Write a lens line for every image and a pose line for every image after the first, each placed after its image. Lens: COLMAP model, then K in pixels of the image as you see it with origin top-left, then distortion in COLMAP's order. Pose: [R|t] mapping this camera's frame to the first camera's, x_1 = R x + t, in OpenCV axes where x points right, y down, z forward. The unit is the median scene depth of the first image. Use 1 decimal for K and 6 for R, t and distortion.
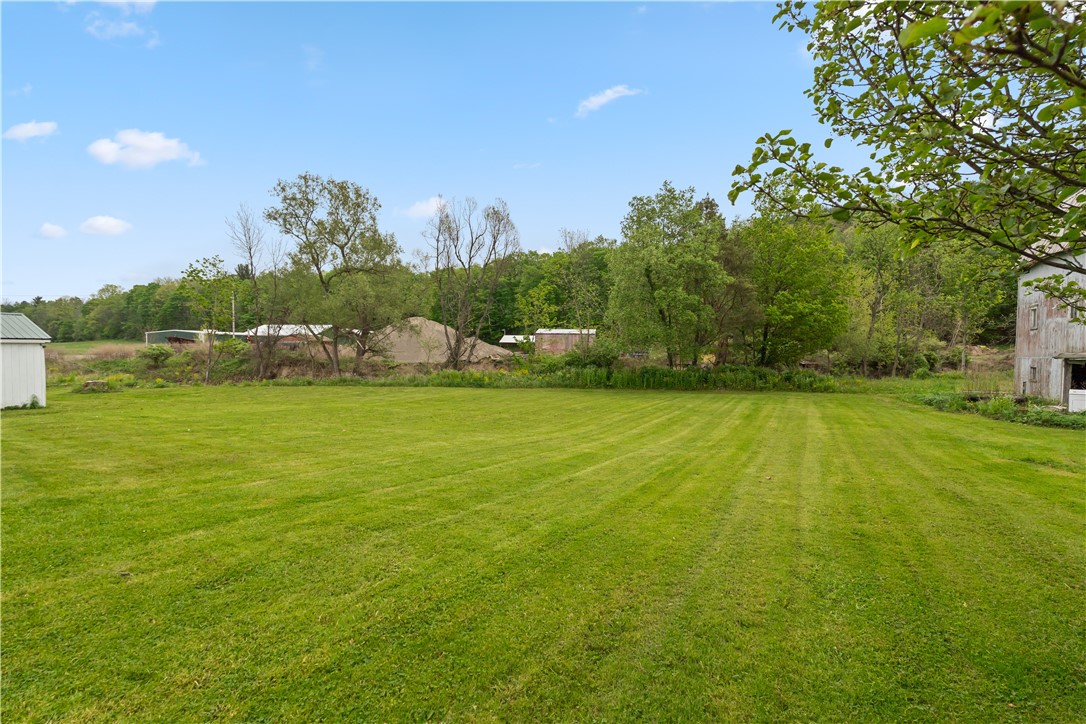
lens RADIAL K [[492.5, 0, 543.0], [0, 492.5, 362.0], [0, 0, 1]] dist [0.000970, 0.000226]
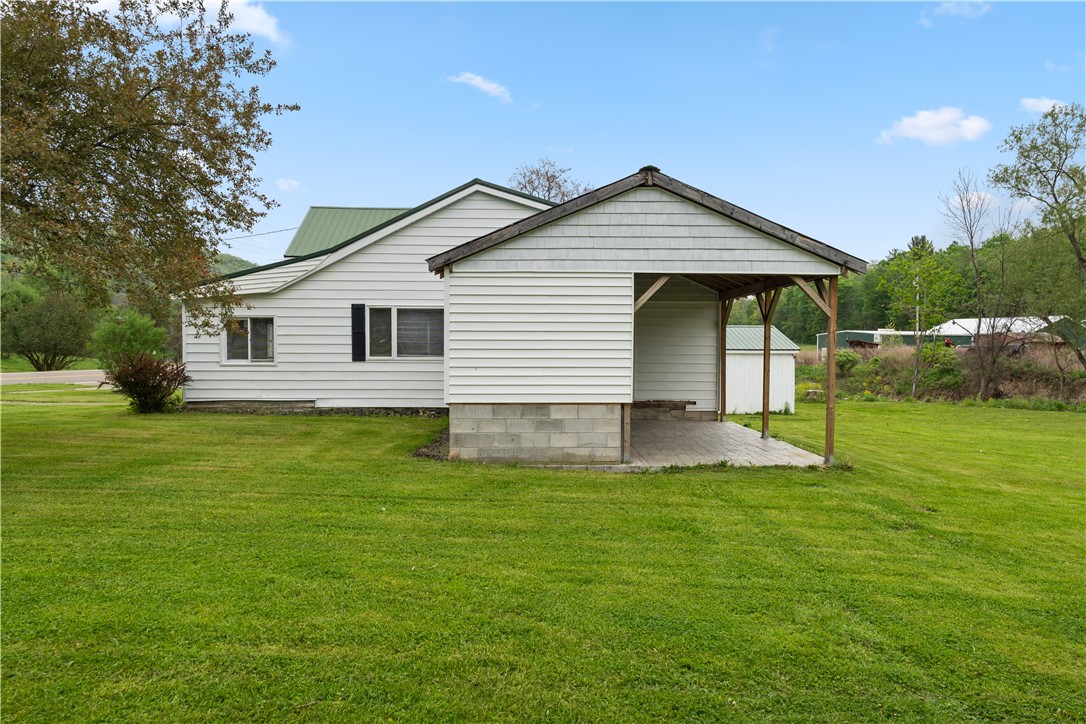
lens RADIAL K [[697.6, 0, 543.0], [0, 697.6, 362.0], [0, 0, 1]] dist [-0.006898, -0.002308]
pose [[0.506308, 0.011131, -0.862281, 0.004691], [-0.022102, 0.999756, -0.000072, -0.004317], [0.862069, 0.019094, 0.506430, -0.114686]]
